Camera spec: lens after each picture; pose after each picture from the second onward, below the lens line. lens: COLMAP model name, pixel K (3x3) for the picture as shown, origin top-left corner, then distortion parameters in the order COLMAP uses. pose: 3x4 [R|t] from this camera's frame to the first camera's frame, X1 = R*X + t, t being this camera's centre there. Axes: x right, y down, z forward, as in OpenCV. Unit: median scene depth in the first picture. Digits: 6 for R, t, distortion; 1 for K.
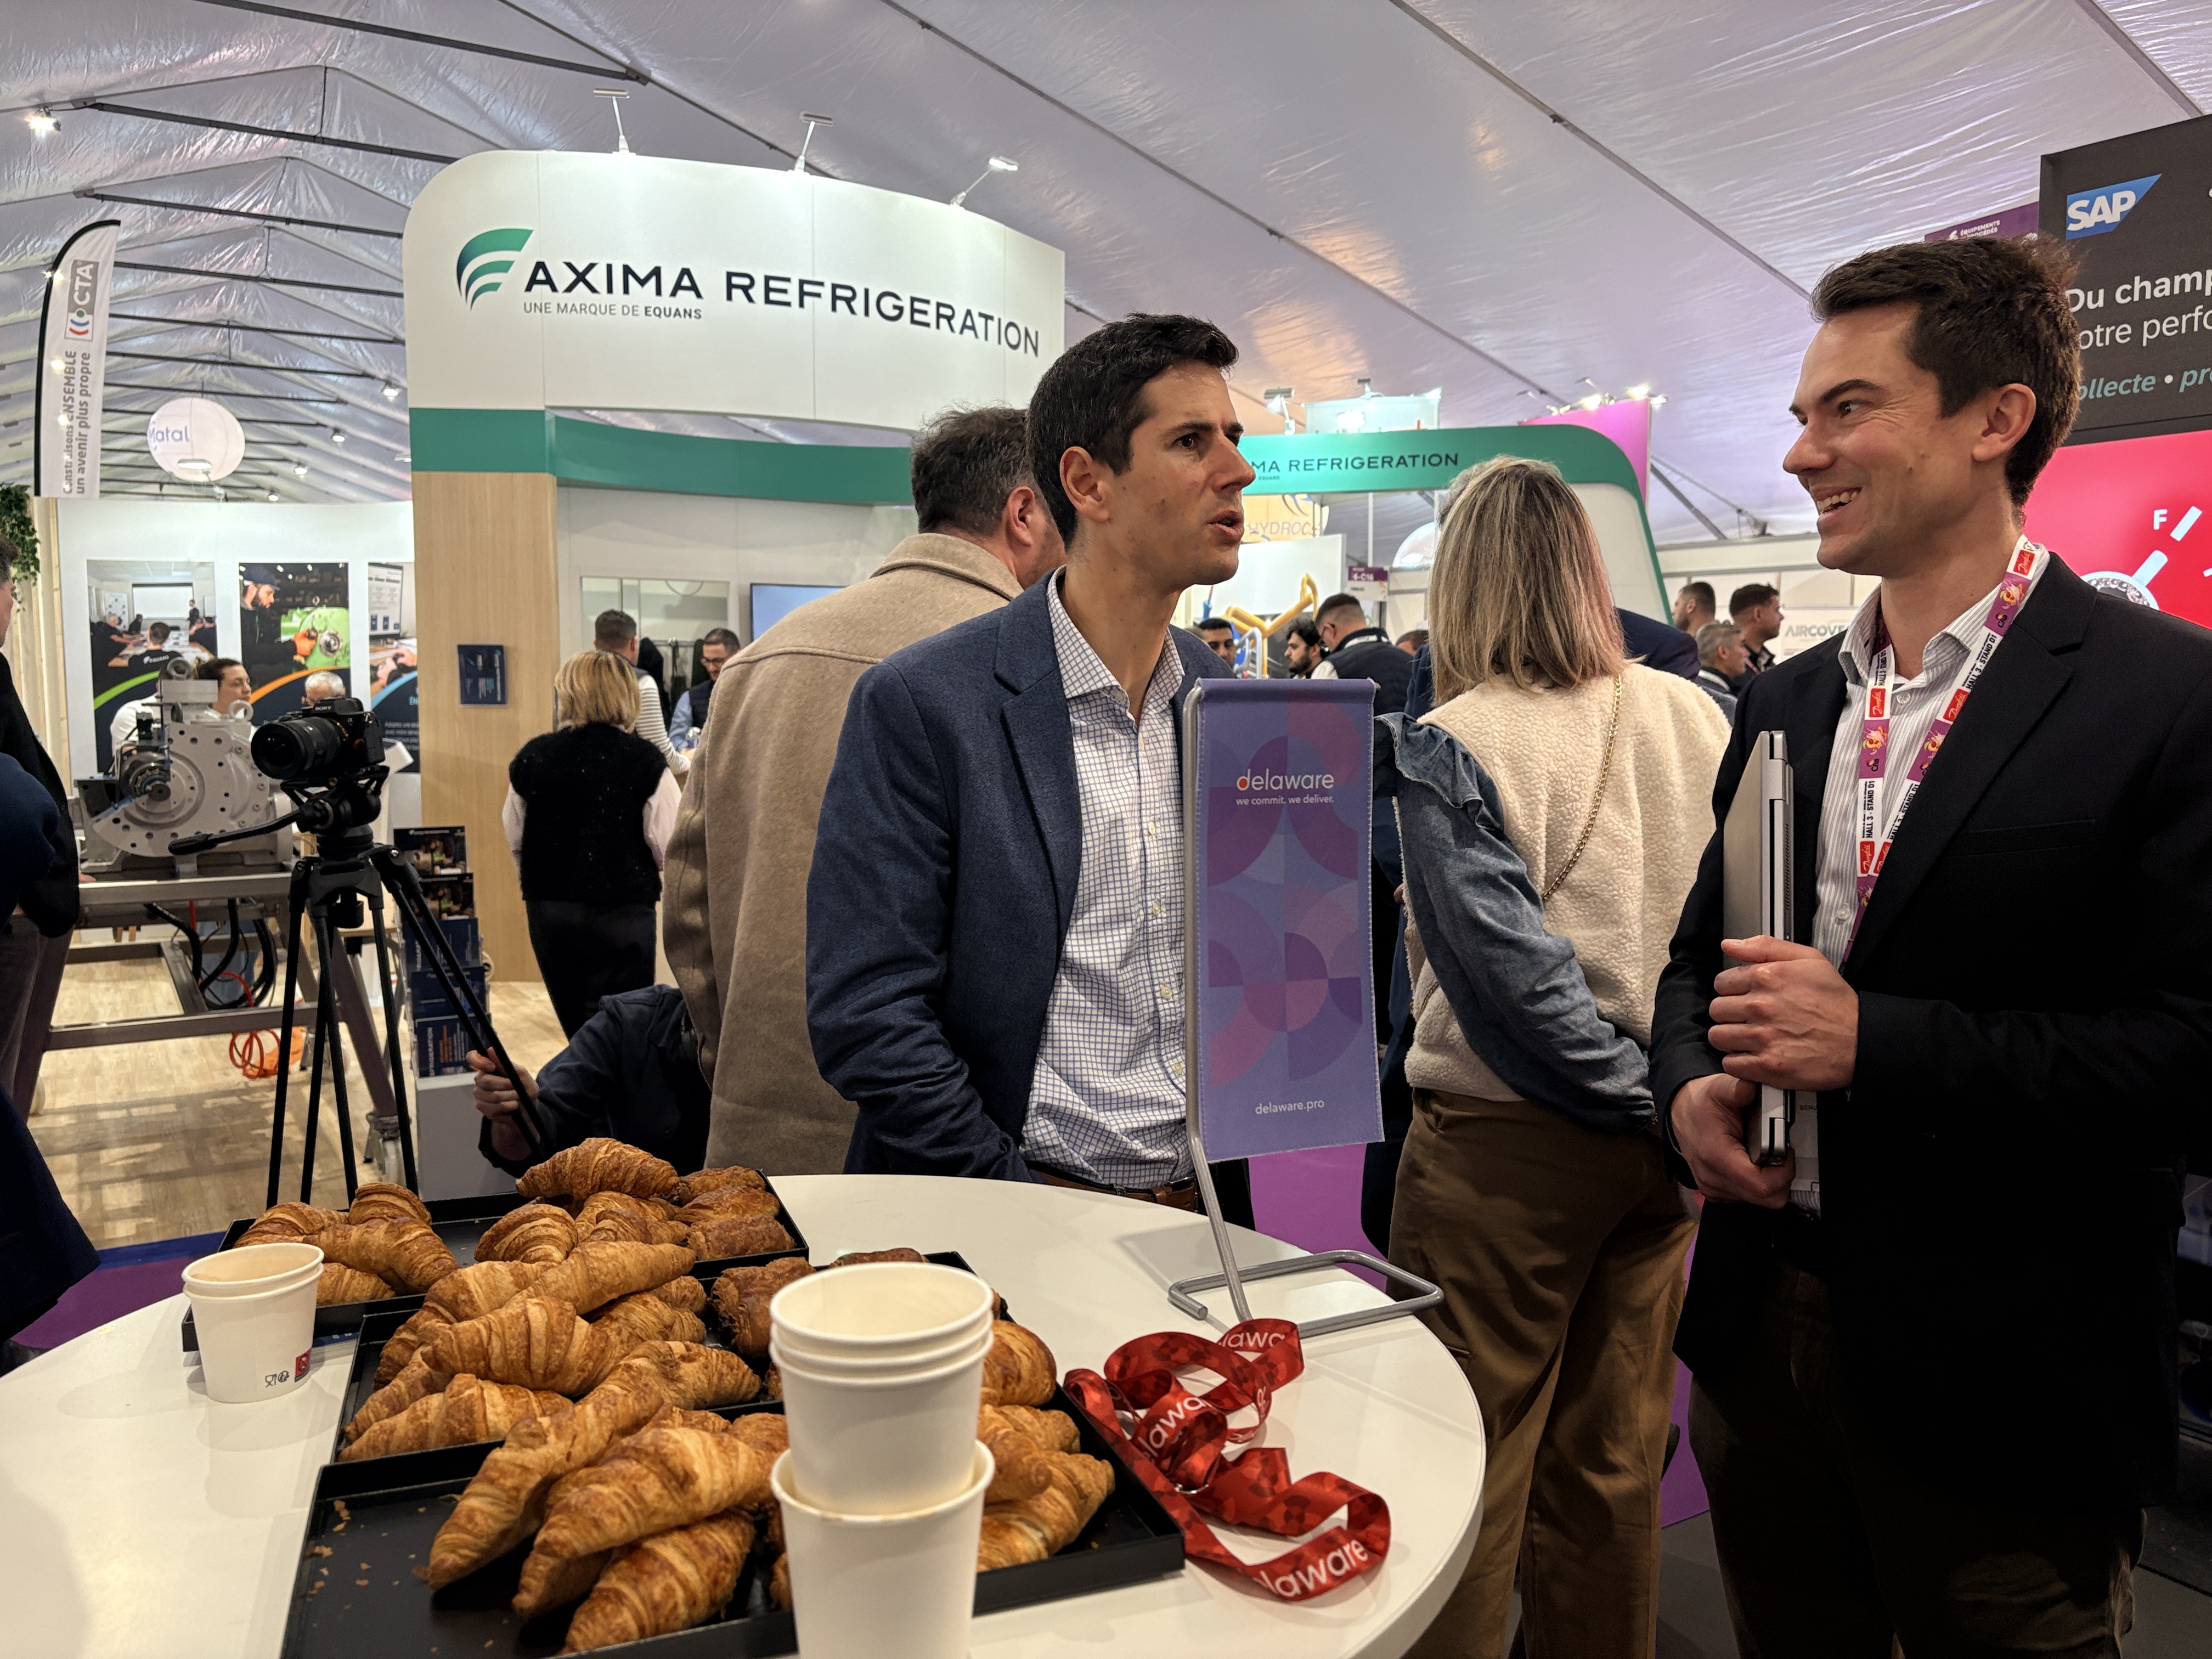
lens RADIAL K [[1718.8, 0, 1101.6], [0, 1718.8, 777.8], [0, 0, 1]] dist [-0.001127, -0.000711]
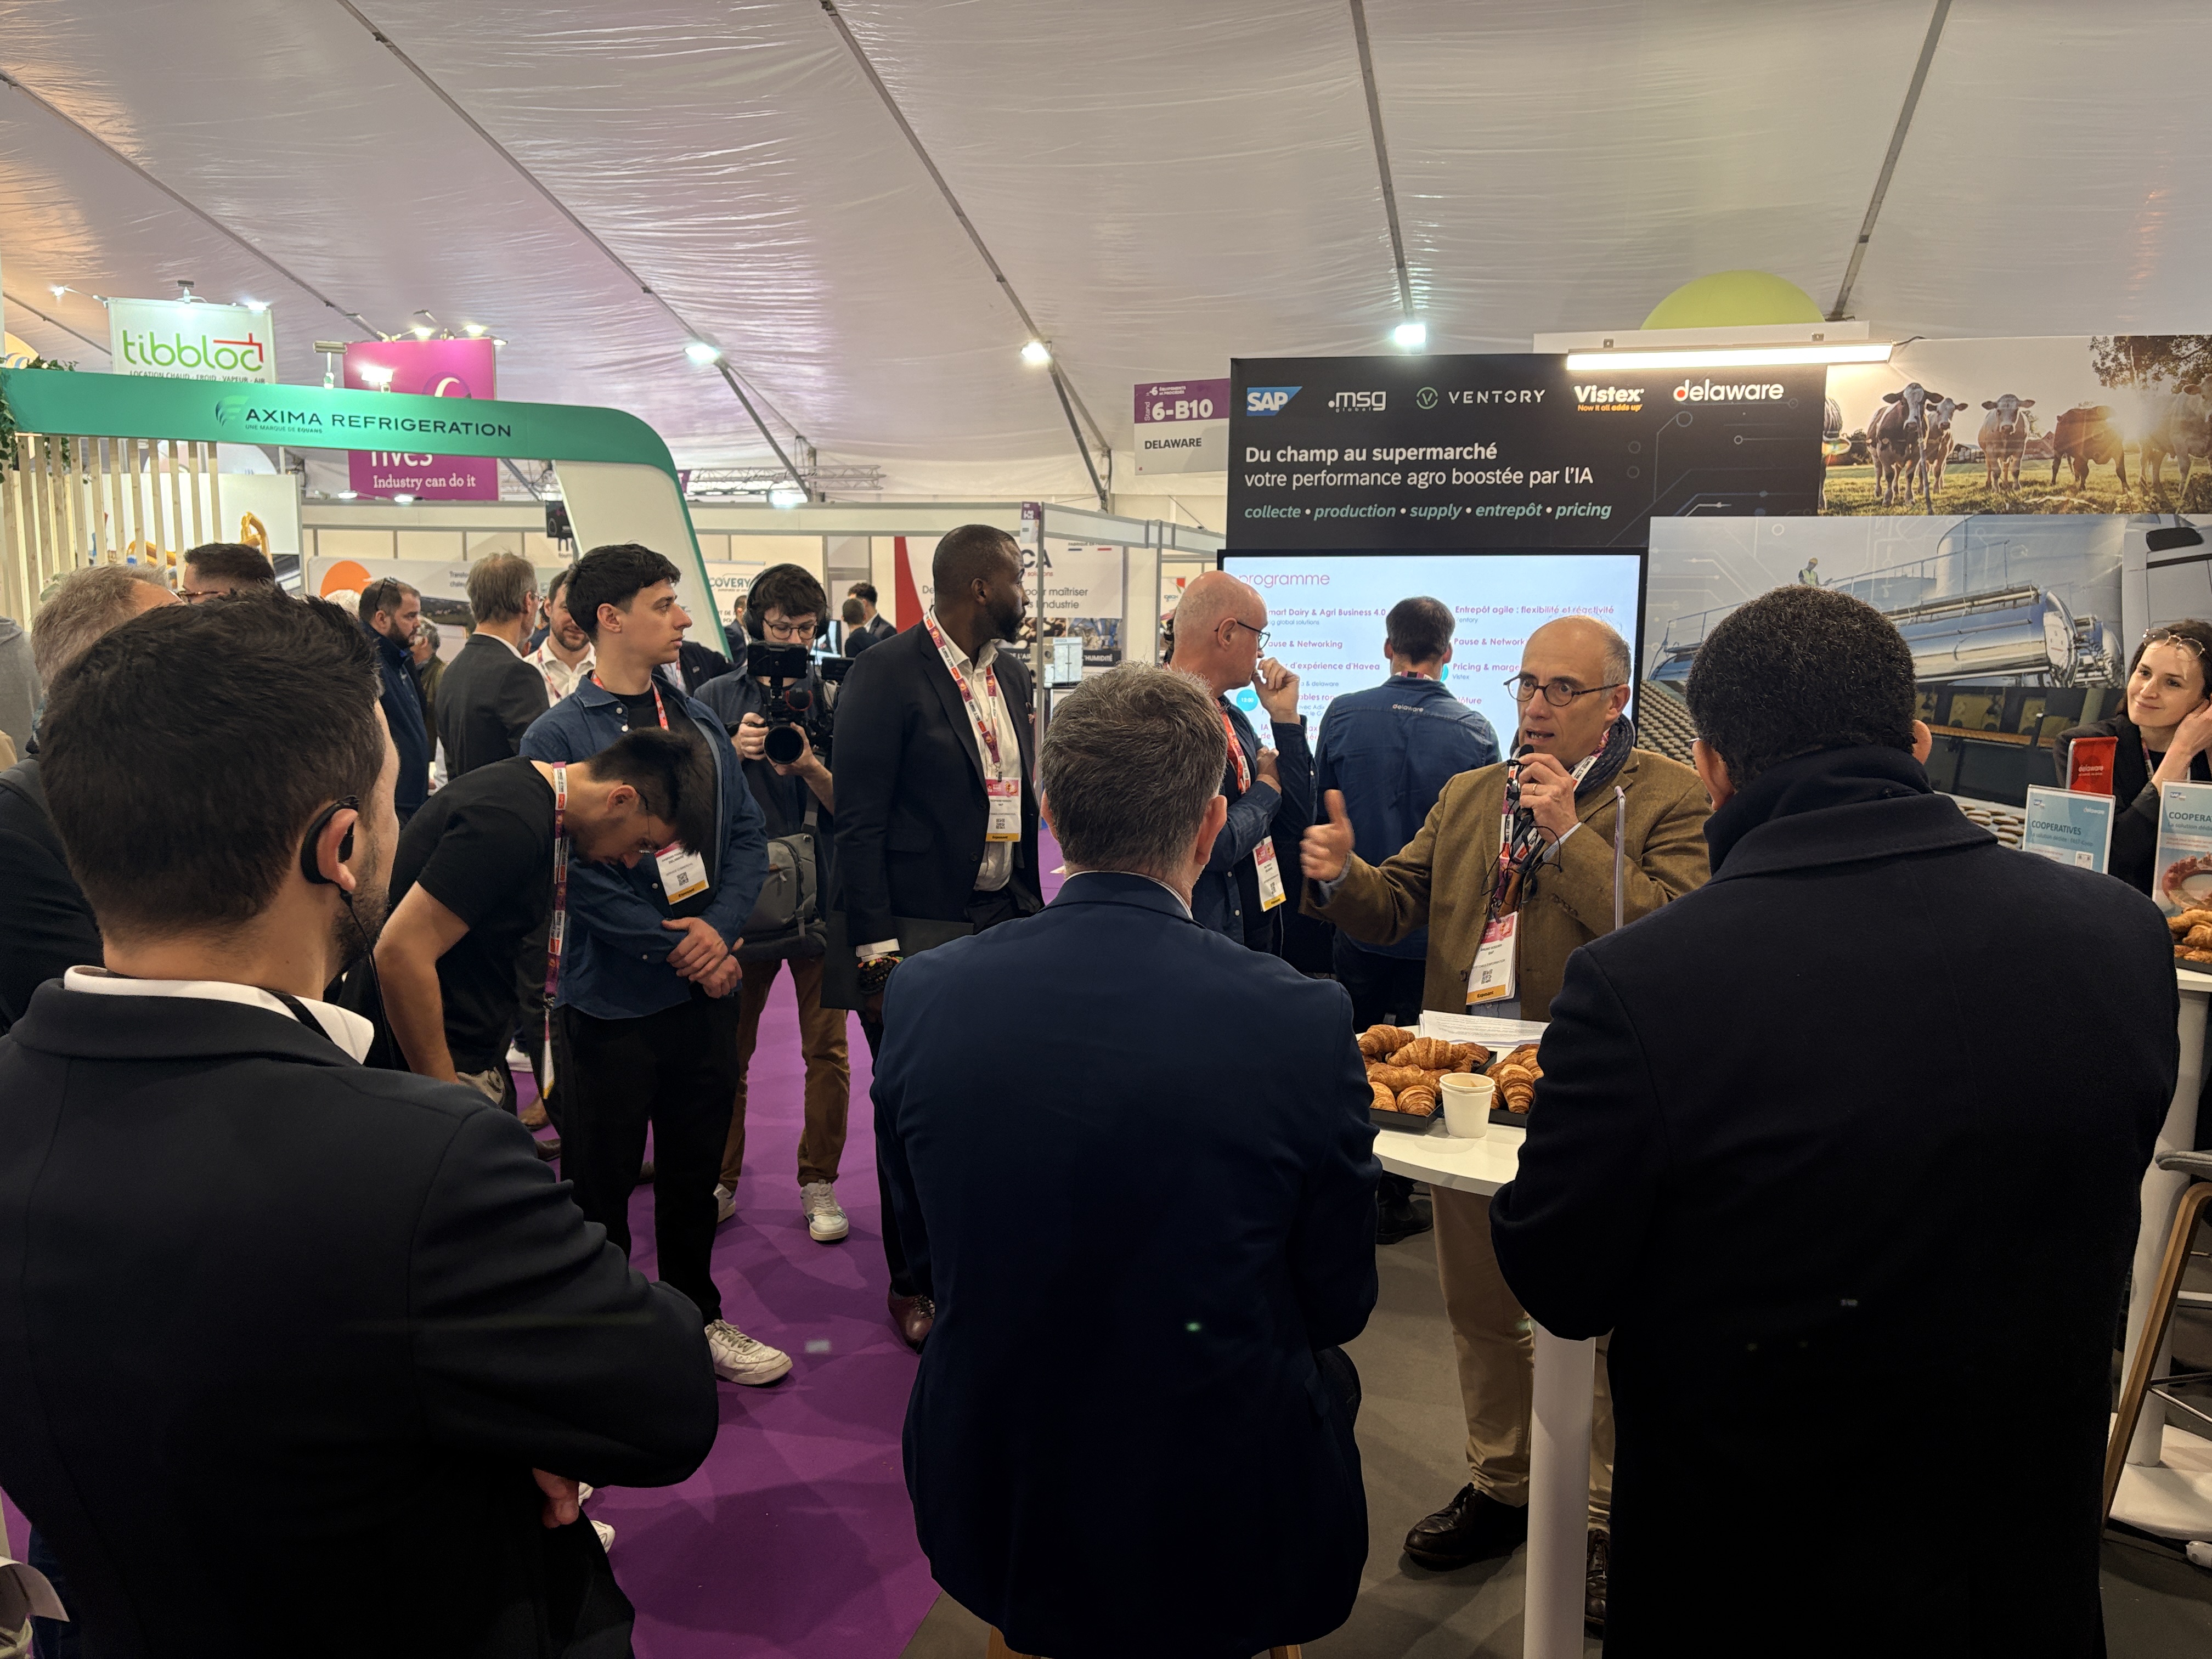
lens RADIAL K [[1649.9, 0, 1105.6], [0, 1649.9, 847.5], [0, 0, 1]] dist [0.009250, 0.000500]
pose [[0.737185, -0.089855, 0.669690, -0.223947], [0.022734, 0.993856, 0.108324, -0.027474], [-0.675309, -0.064630, 0.734698, -0.032296]]
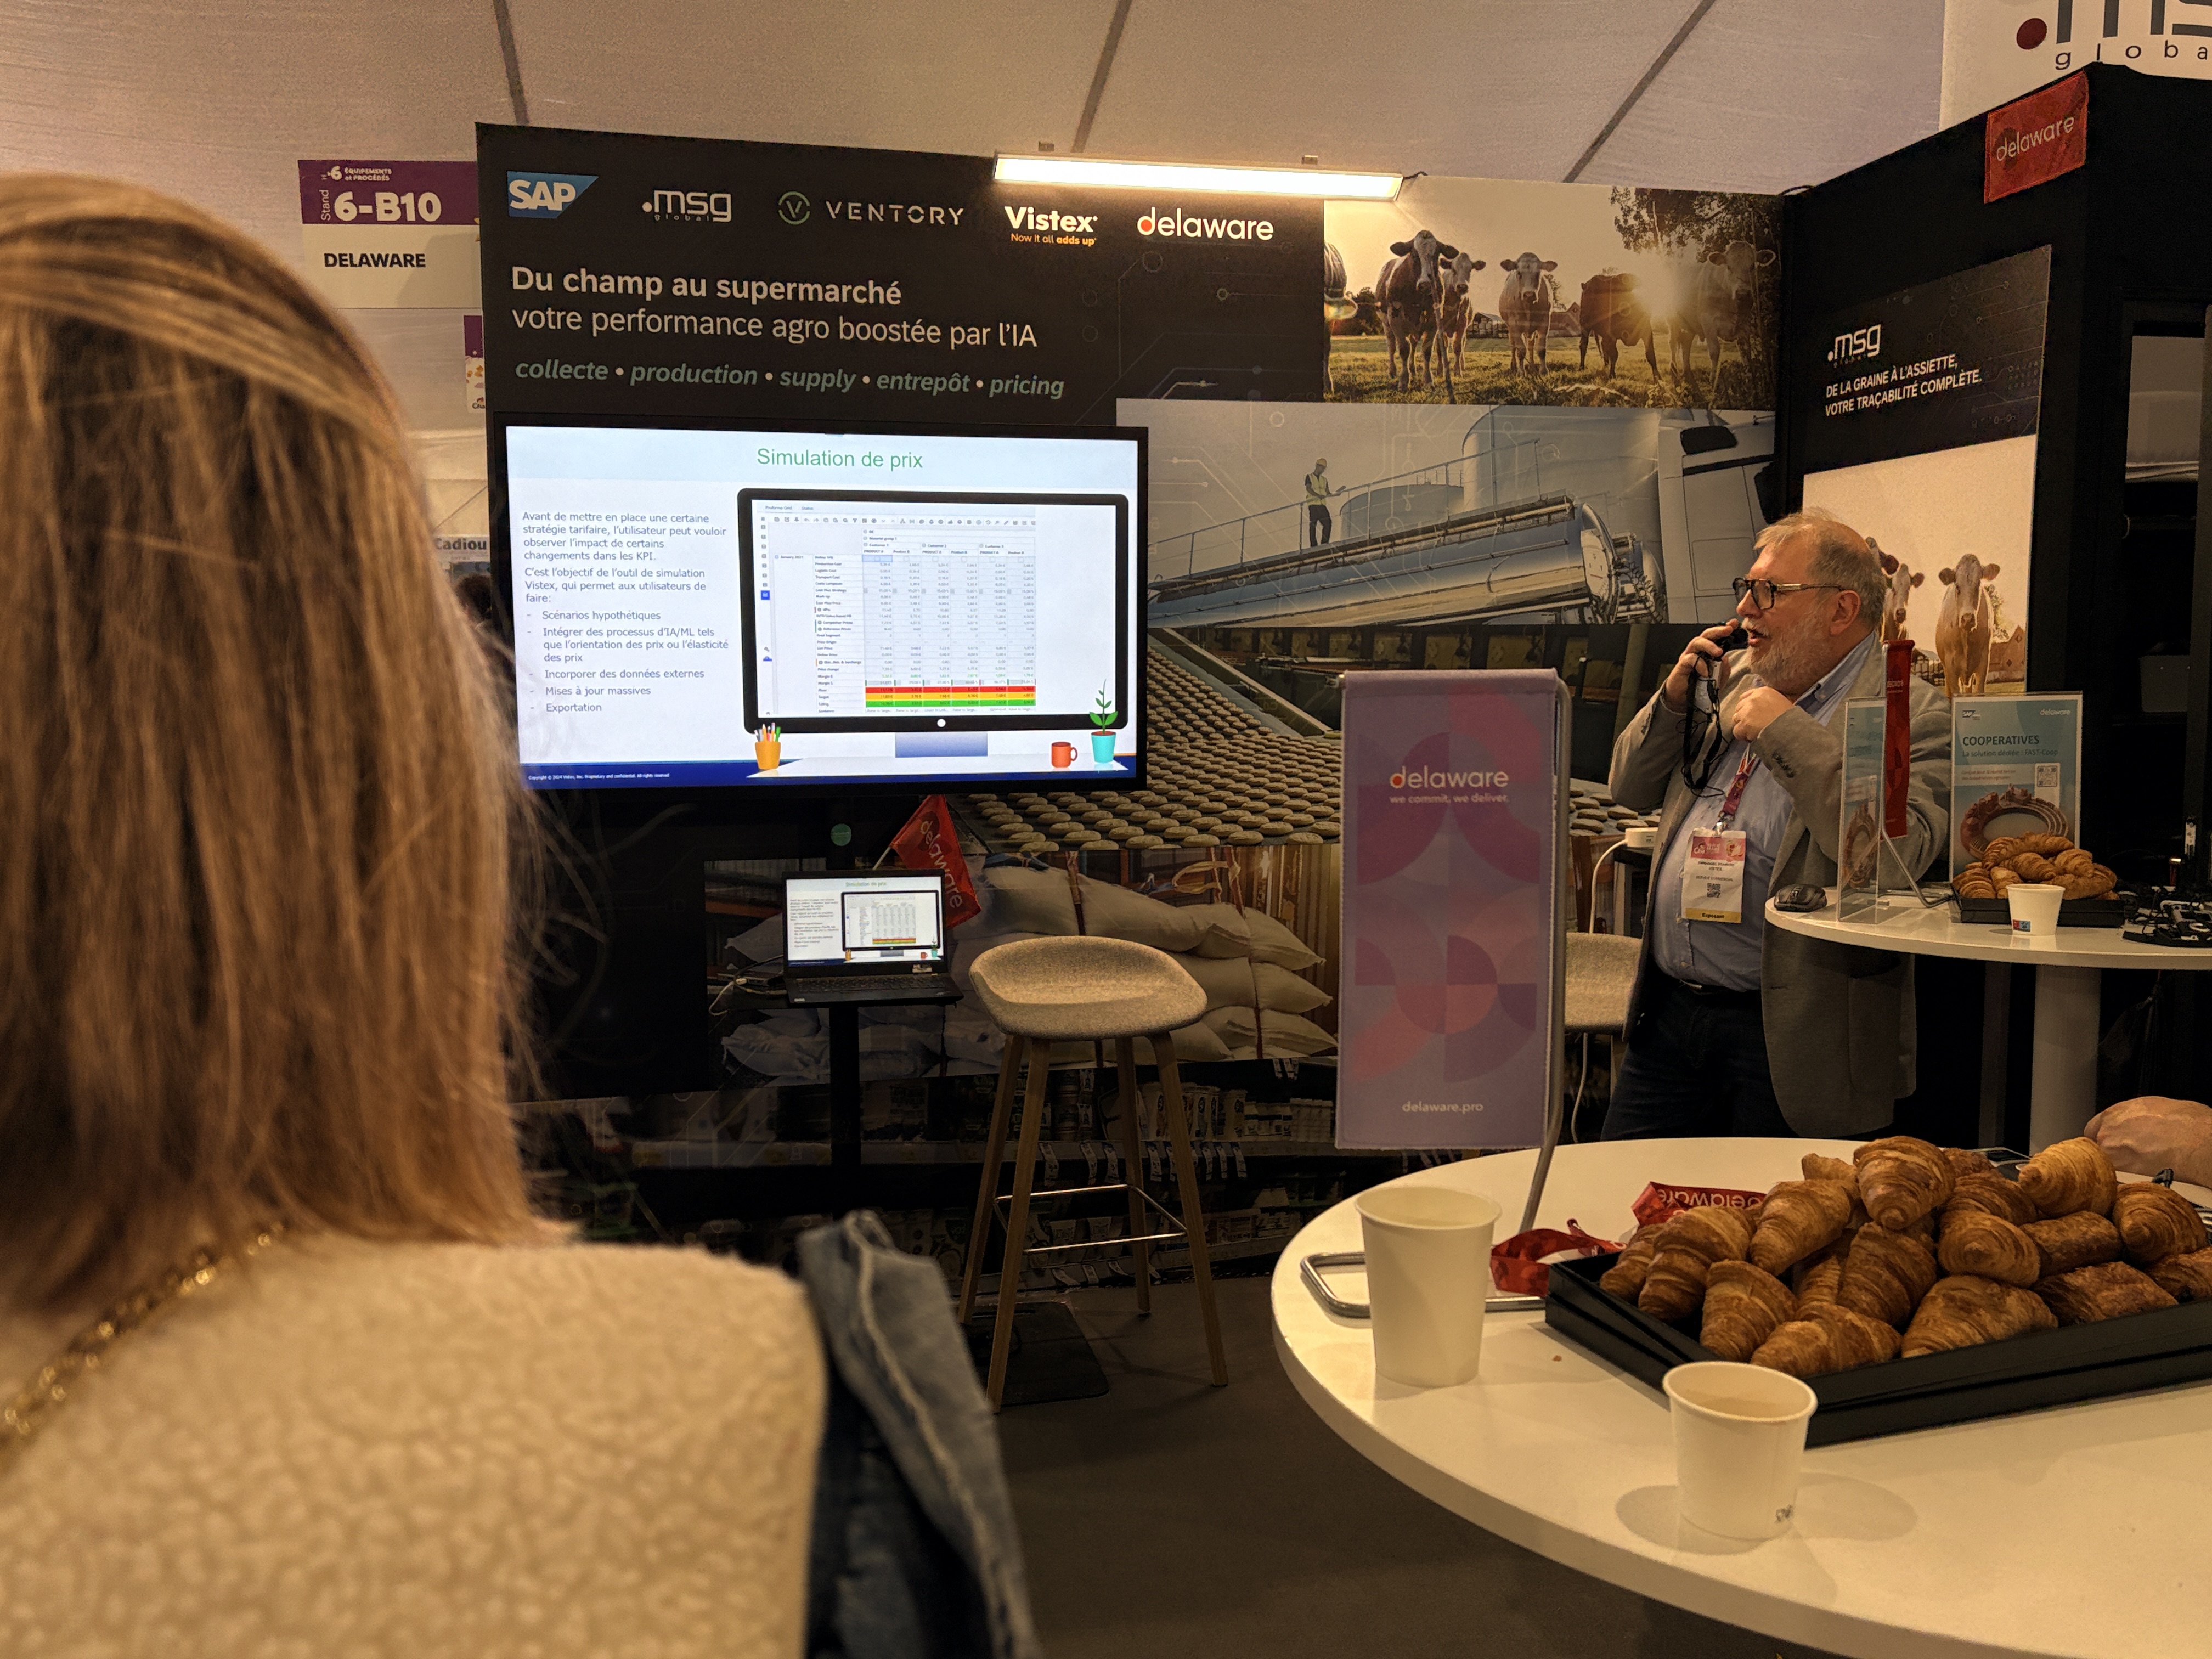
lens RADIAL K [[1877.8, 0, 1097.5], [0, 1877.8, 833.8], [0, 0, 1]] dist [0.165703, -0.501570]
pose [[0.348463, -0.094368, 0.932560, -0.145648], [0.050394, 0.995366, 0.081894, -0.007753], [-0.935967, 0.018458, 0.351604, 0.099865]]
